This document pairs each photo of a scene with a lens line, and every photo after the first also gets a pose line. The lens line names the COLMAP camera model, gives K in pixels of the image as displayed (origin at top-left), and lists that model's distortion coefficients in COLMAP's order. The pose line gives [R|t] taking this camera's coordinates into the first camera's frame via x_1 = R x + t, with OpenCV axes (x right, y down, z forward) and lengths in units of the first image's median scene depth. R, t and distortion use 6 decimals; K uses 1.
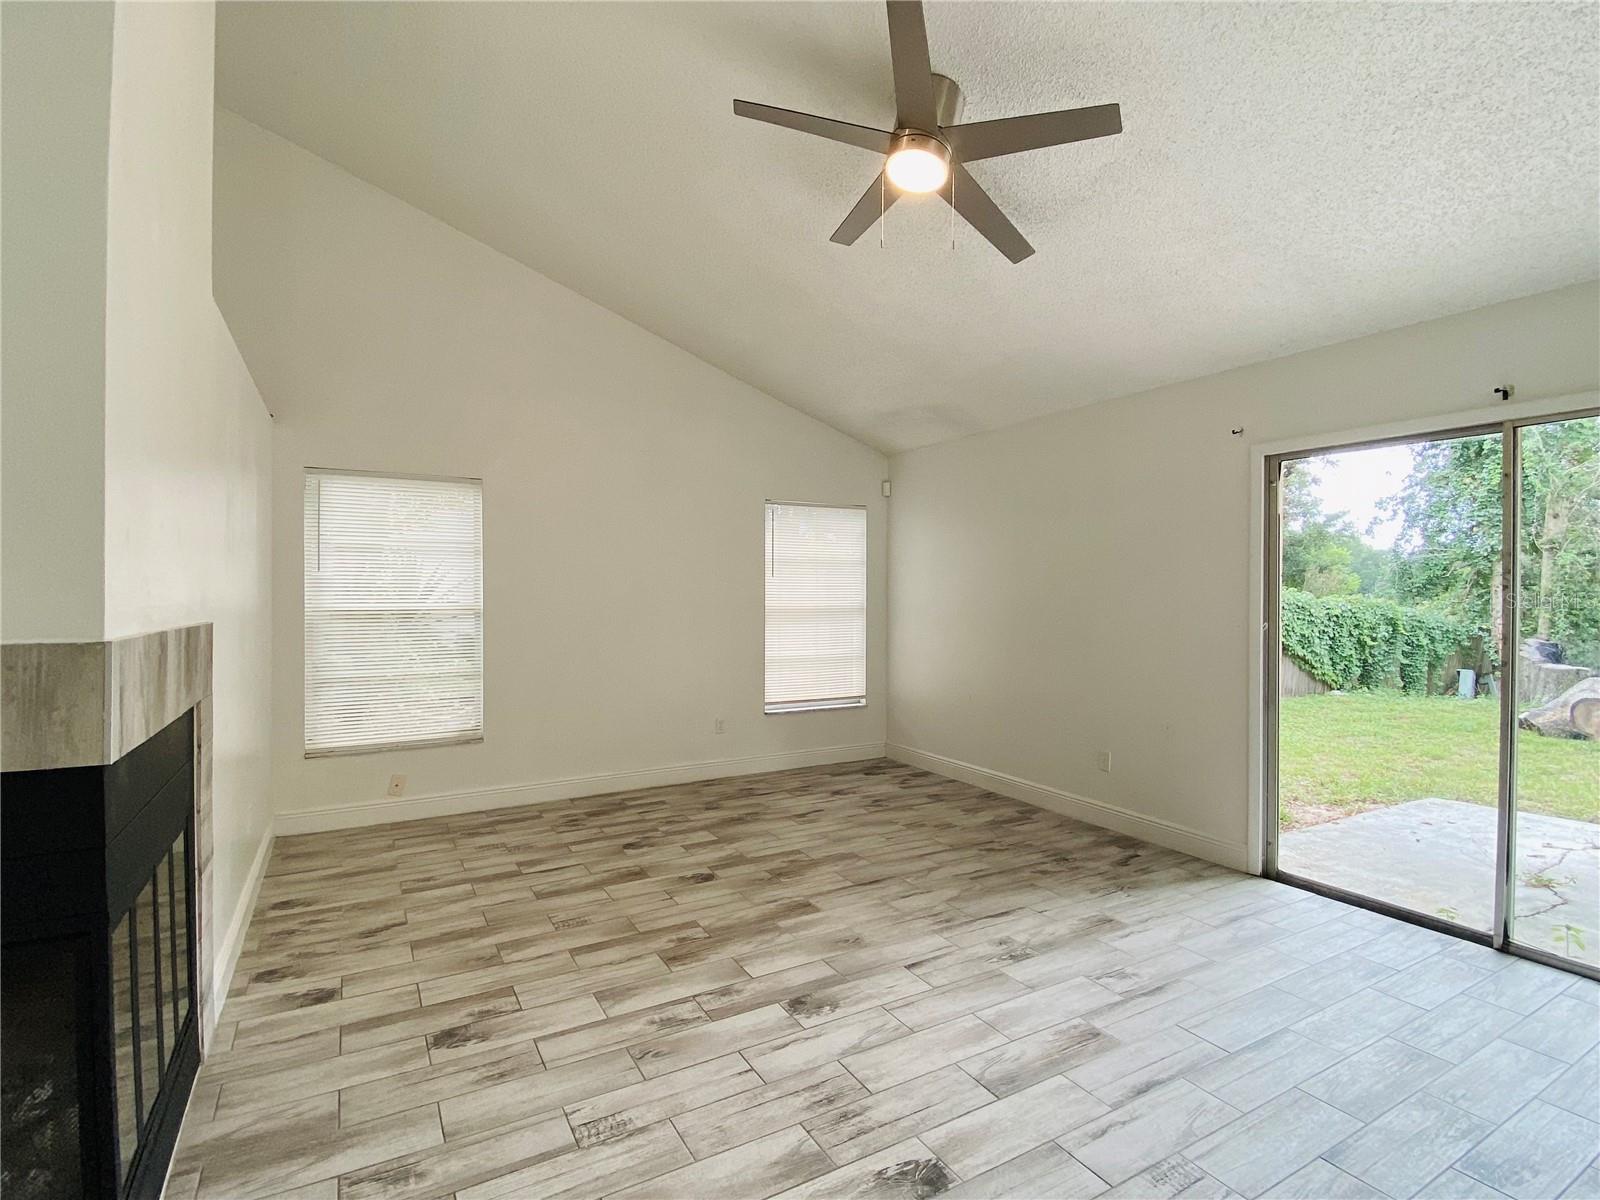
lens RADIAL K [[799.0, 0, 800.0], [0, 799.0, 600.0], [0, 0, 1]] dist [0.027969, -0.020793]
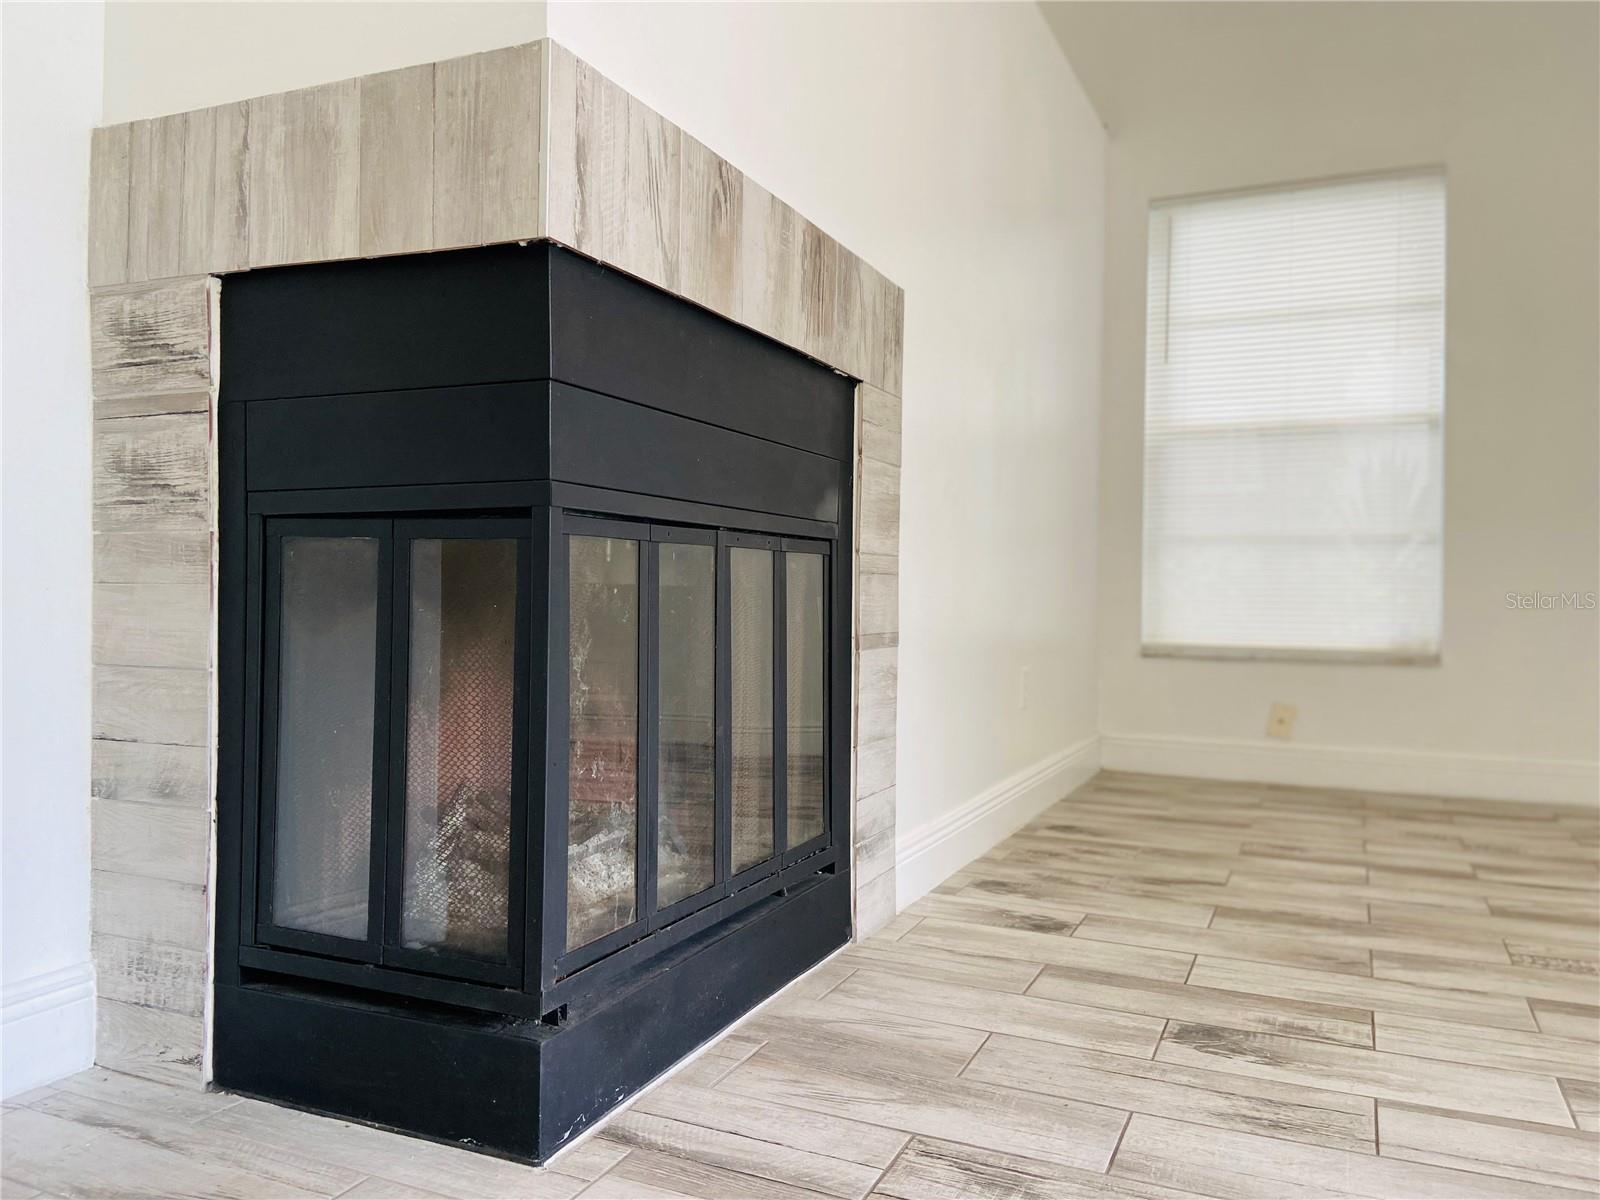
lens RADIAL K [[1221.8, 0, 799.5], [0, 1221.8, 592.7], [0, 0, 1]] dist [0.112466, -0.145750]
pose [[0.594252, 0.004690, -0.804265, 0.016550], [-0.019535, 0.999772, -0.008605, 0.211454], [0.804042, 0.020825, 0.594208, 0.258089]]
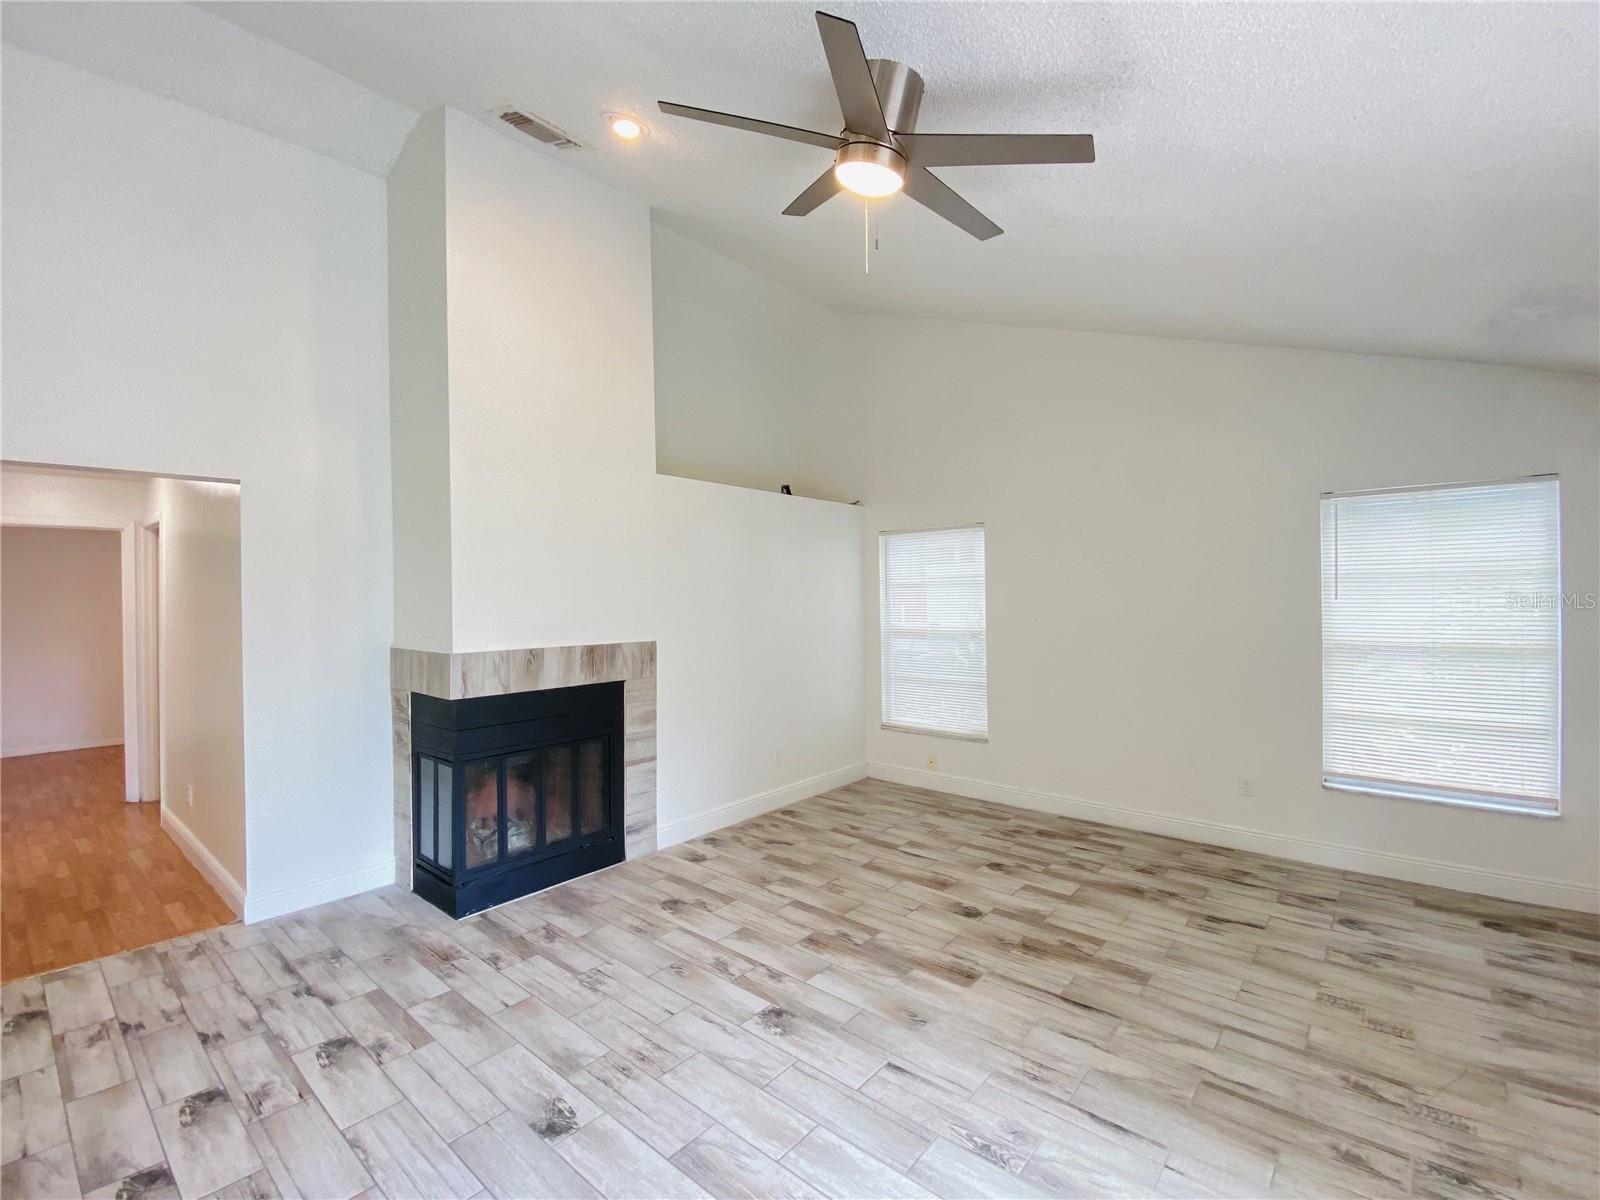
lens RADIAL K [[729.6, 0, 800.0], [0, 729.6, 600.0], [0, 0, 1]] dist [0.073055, -0.065101]
pose [[0.321368, 0.006571, -0.946932, 0.785693], [0.000543, 0.999974, 0.007124, -0.060962], [0.946954, -0.002803, 0.321356, 0.567802]]
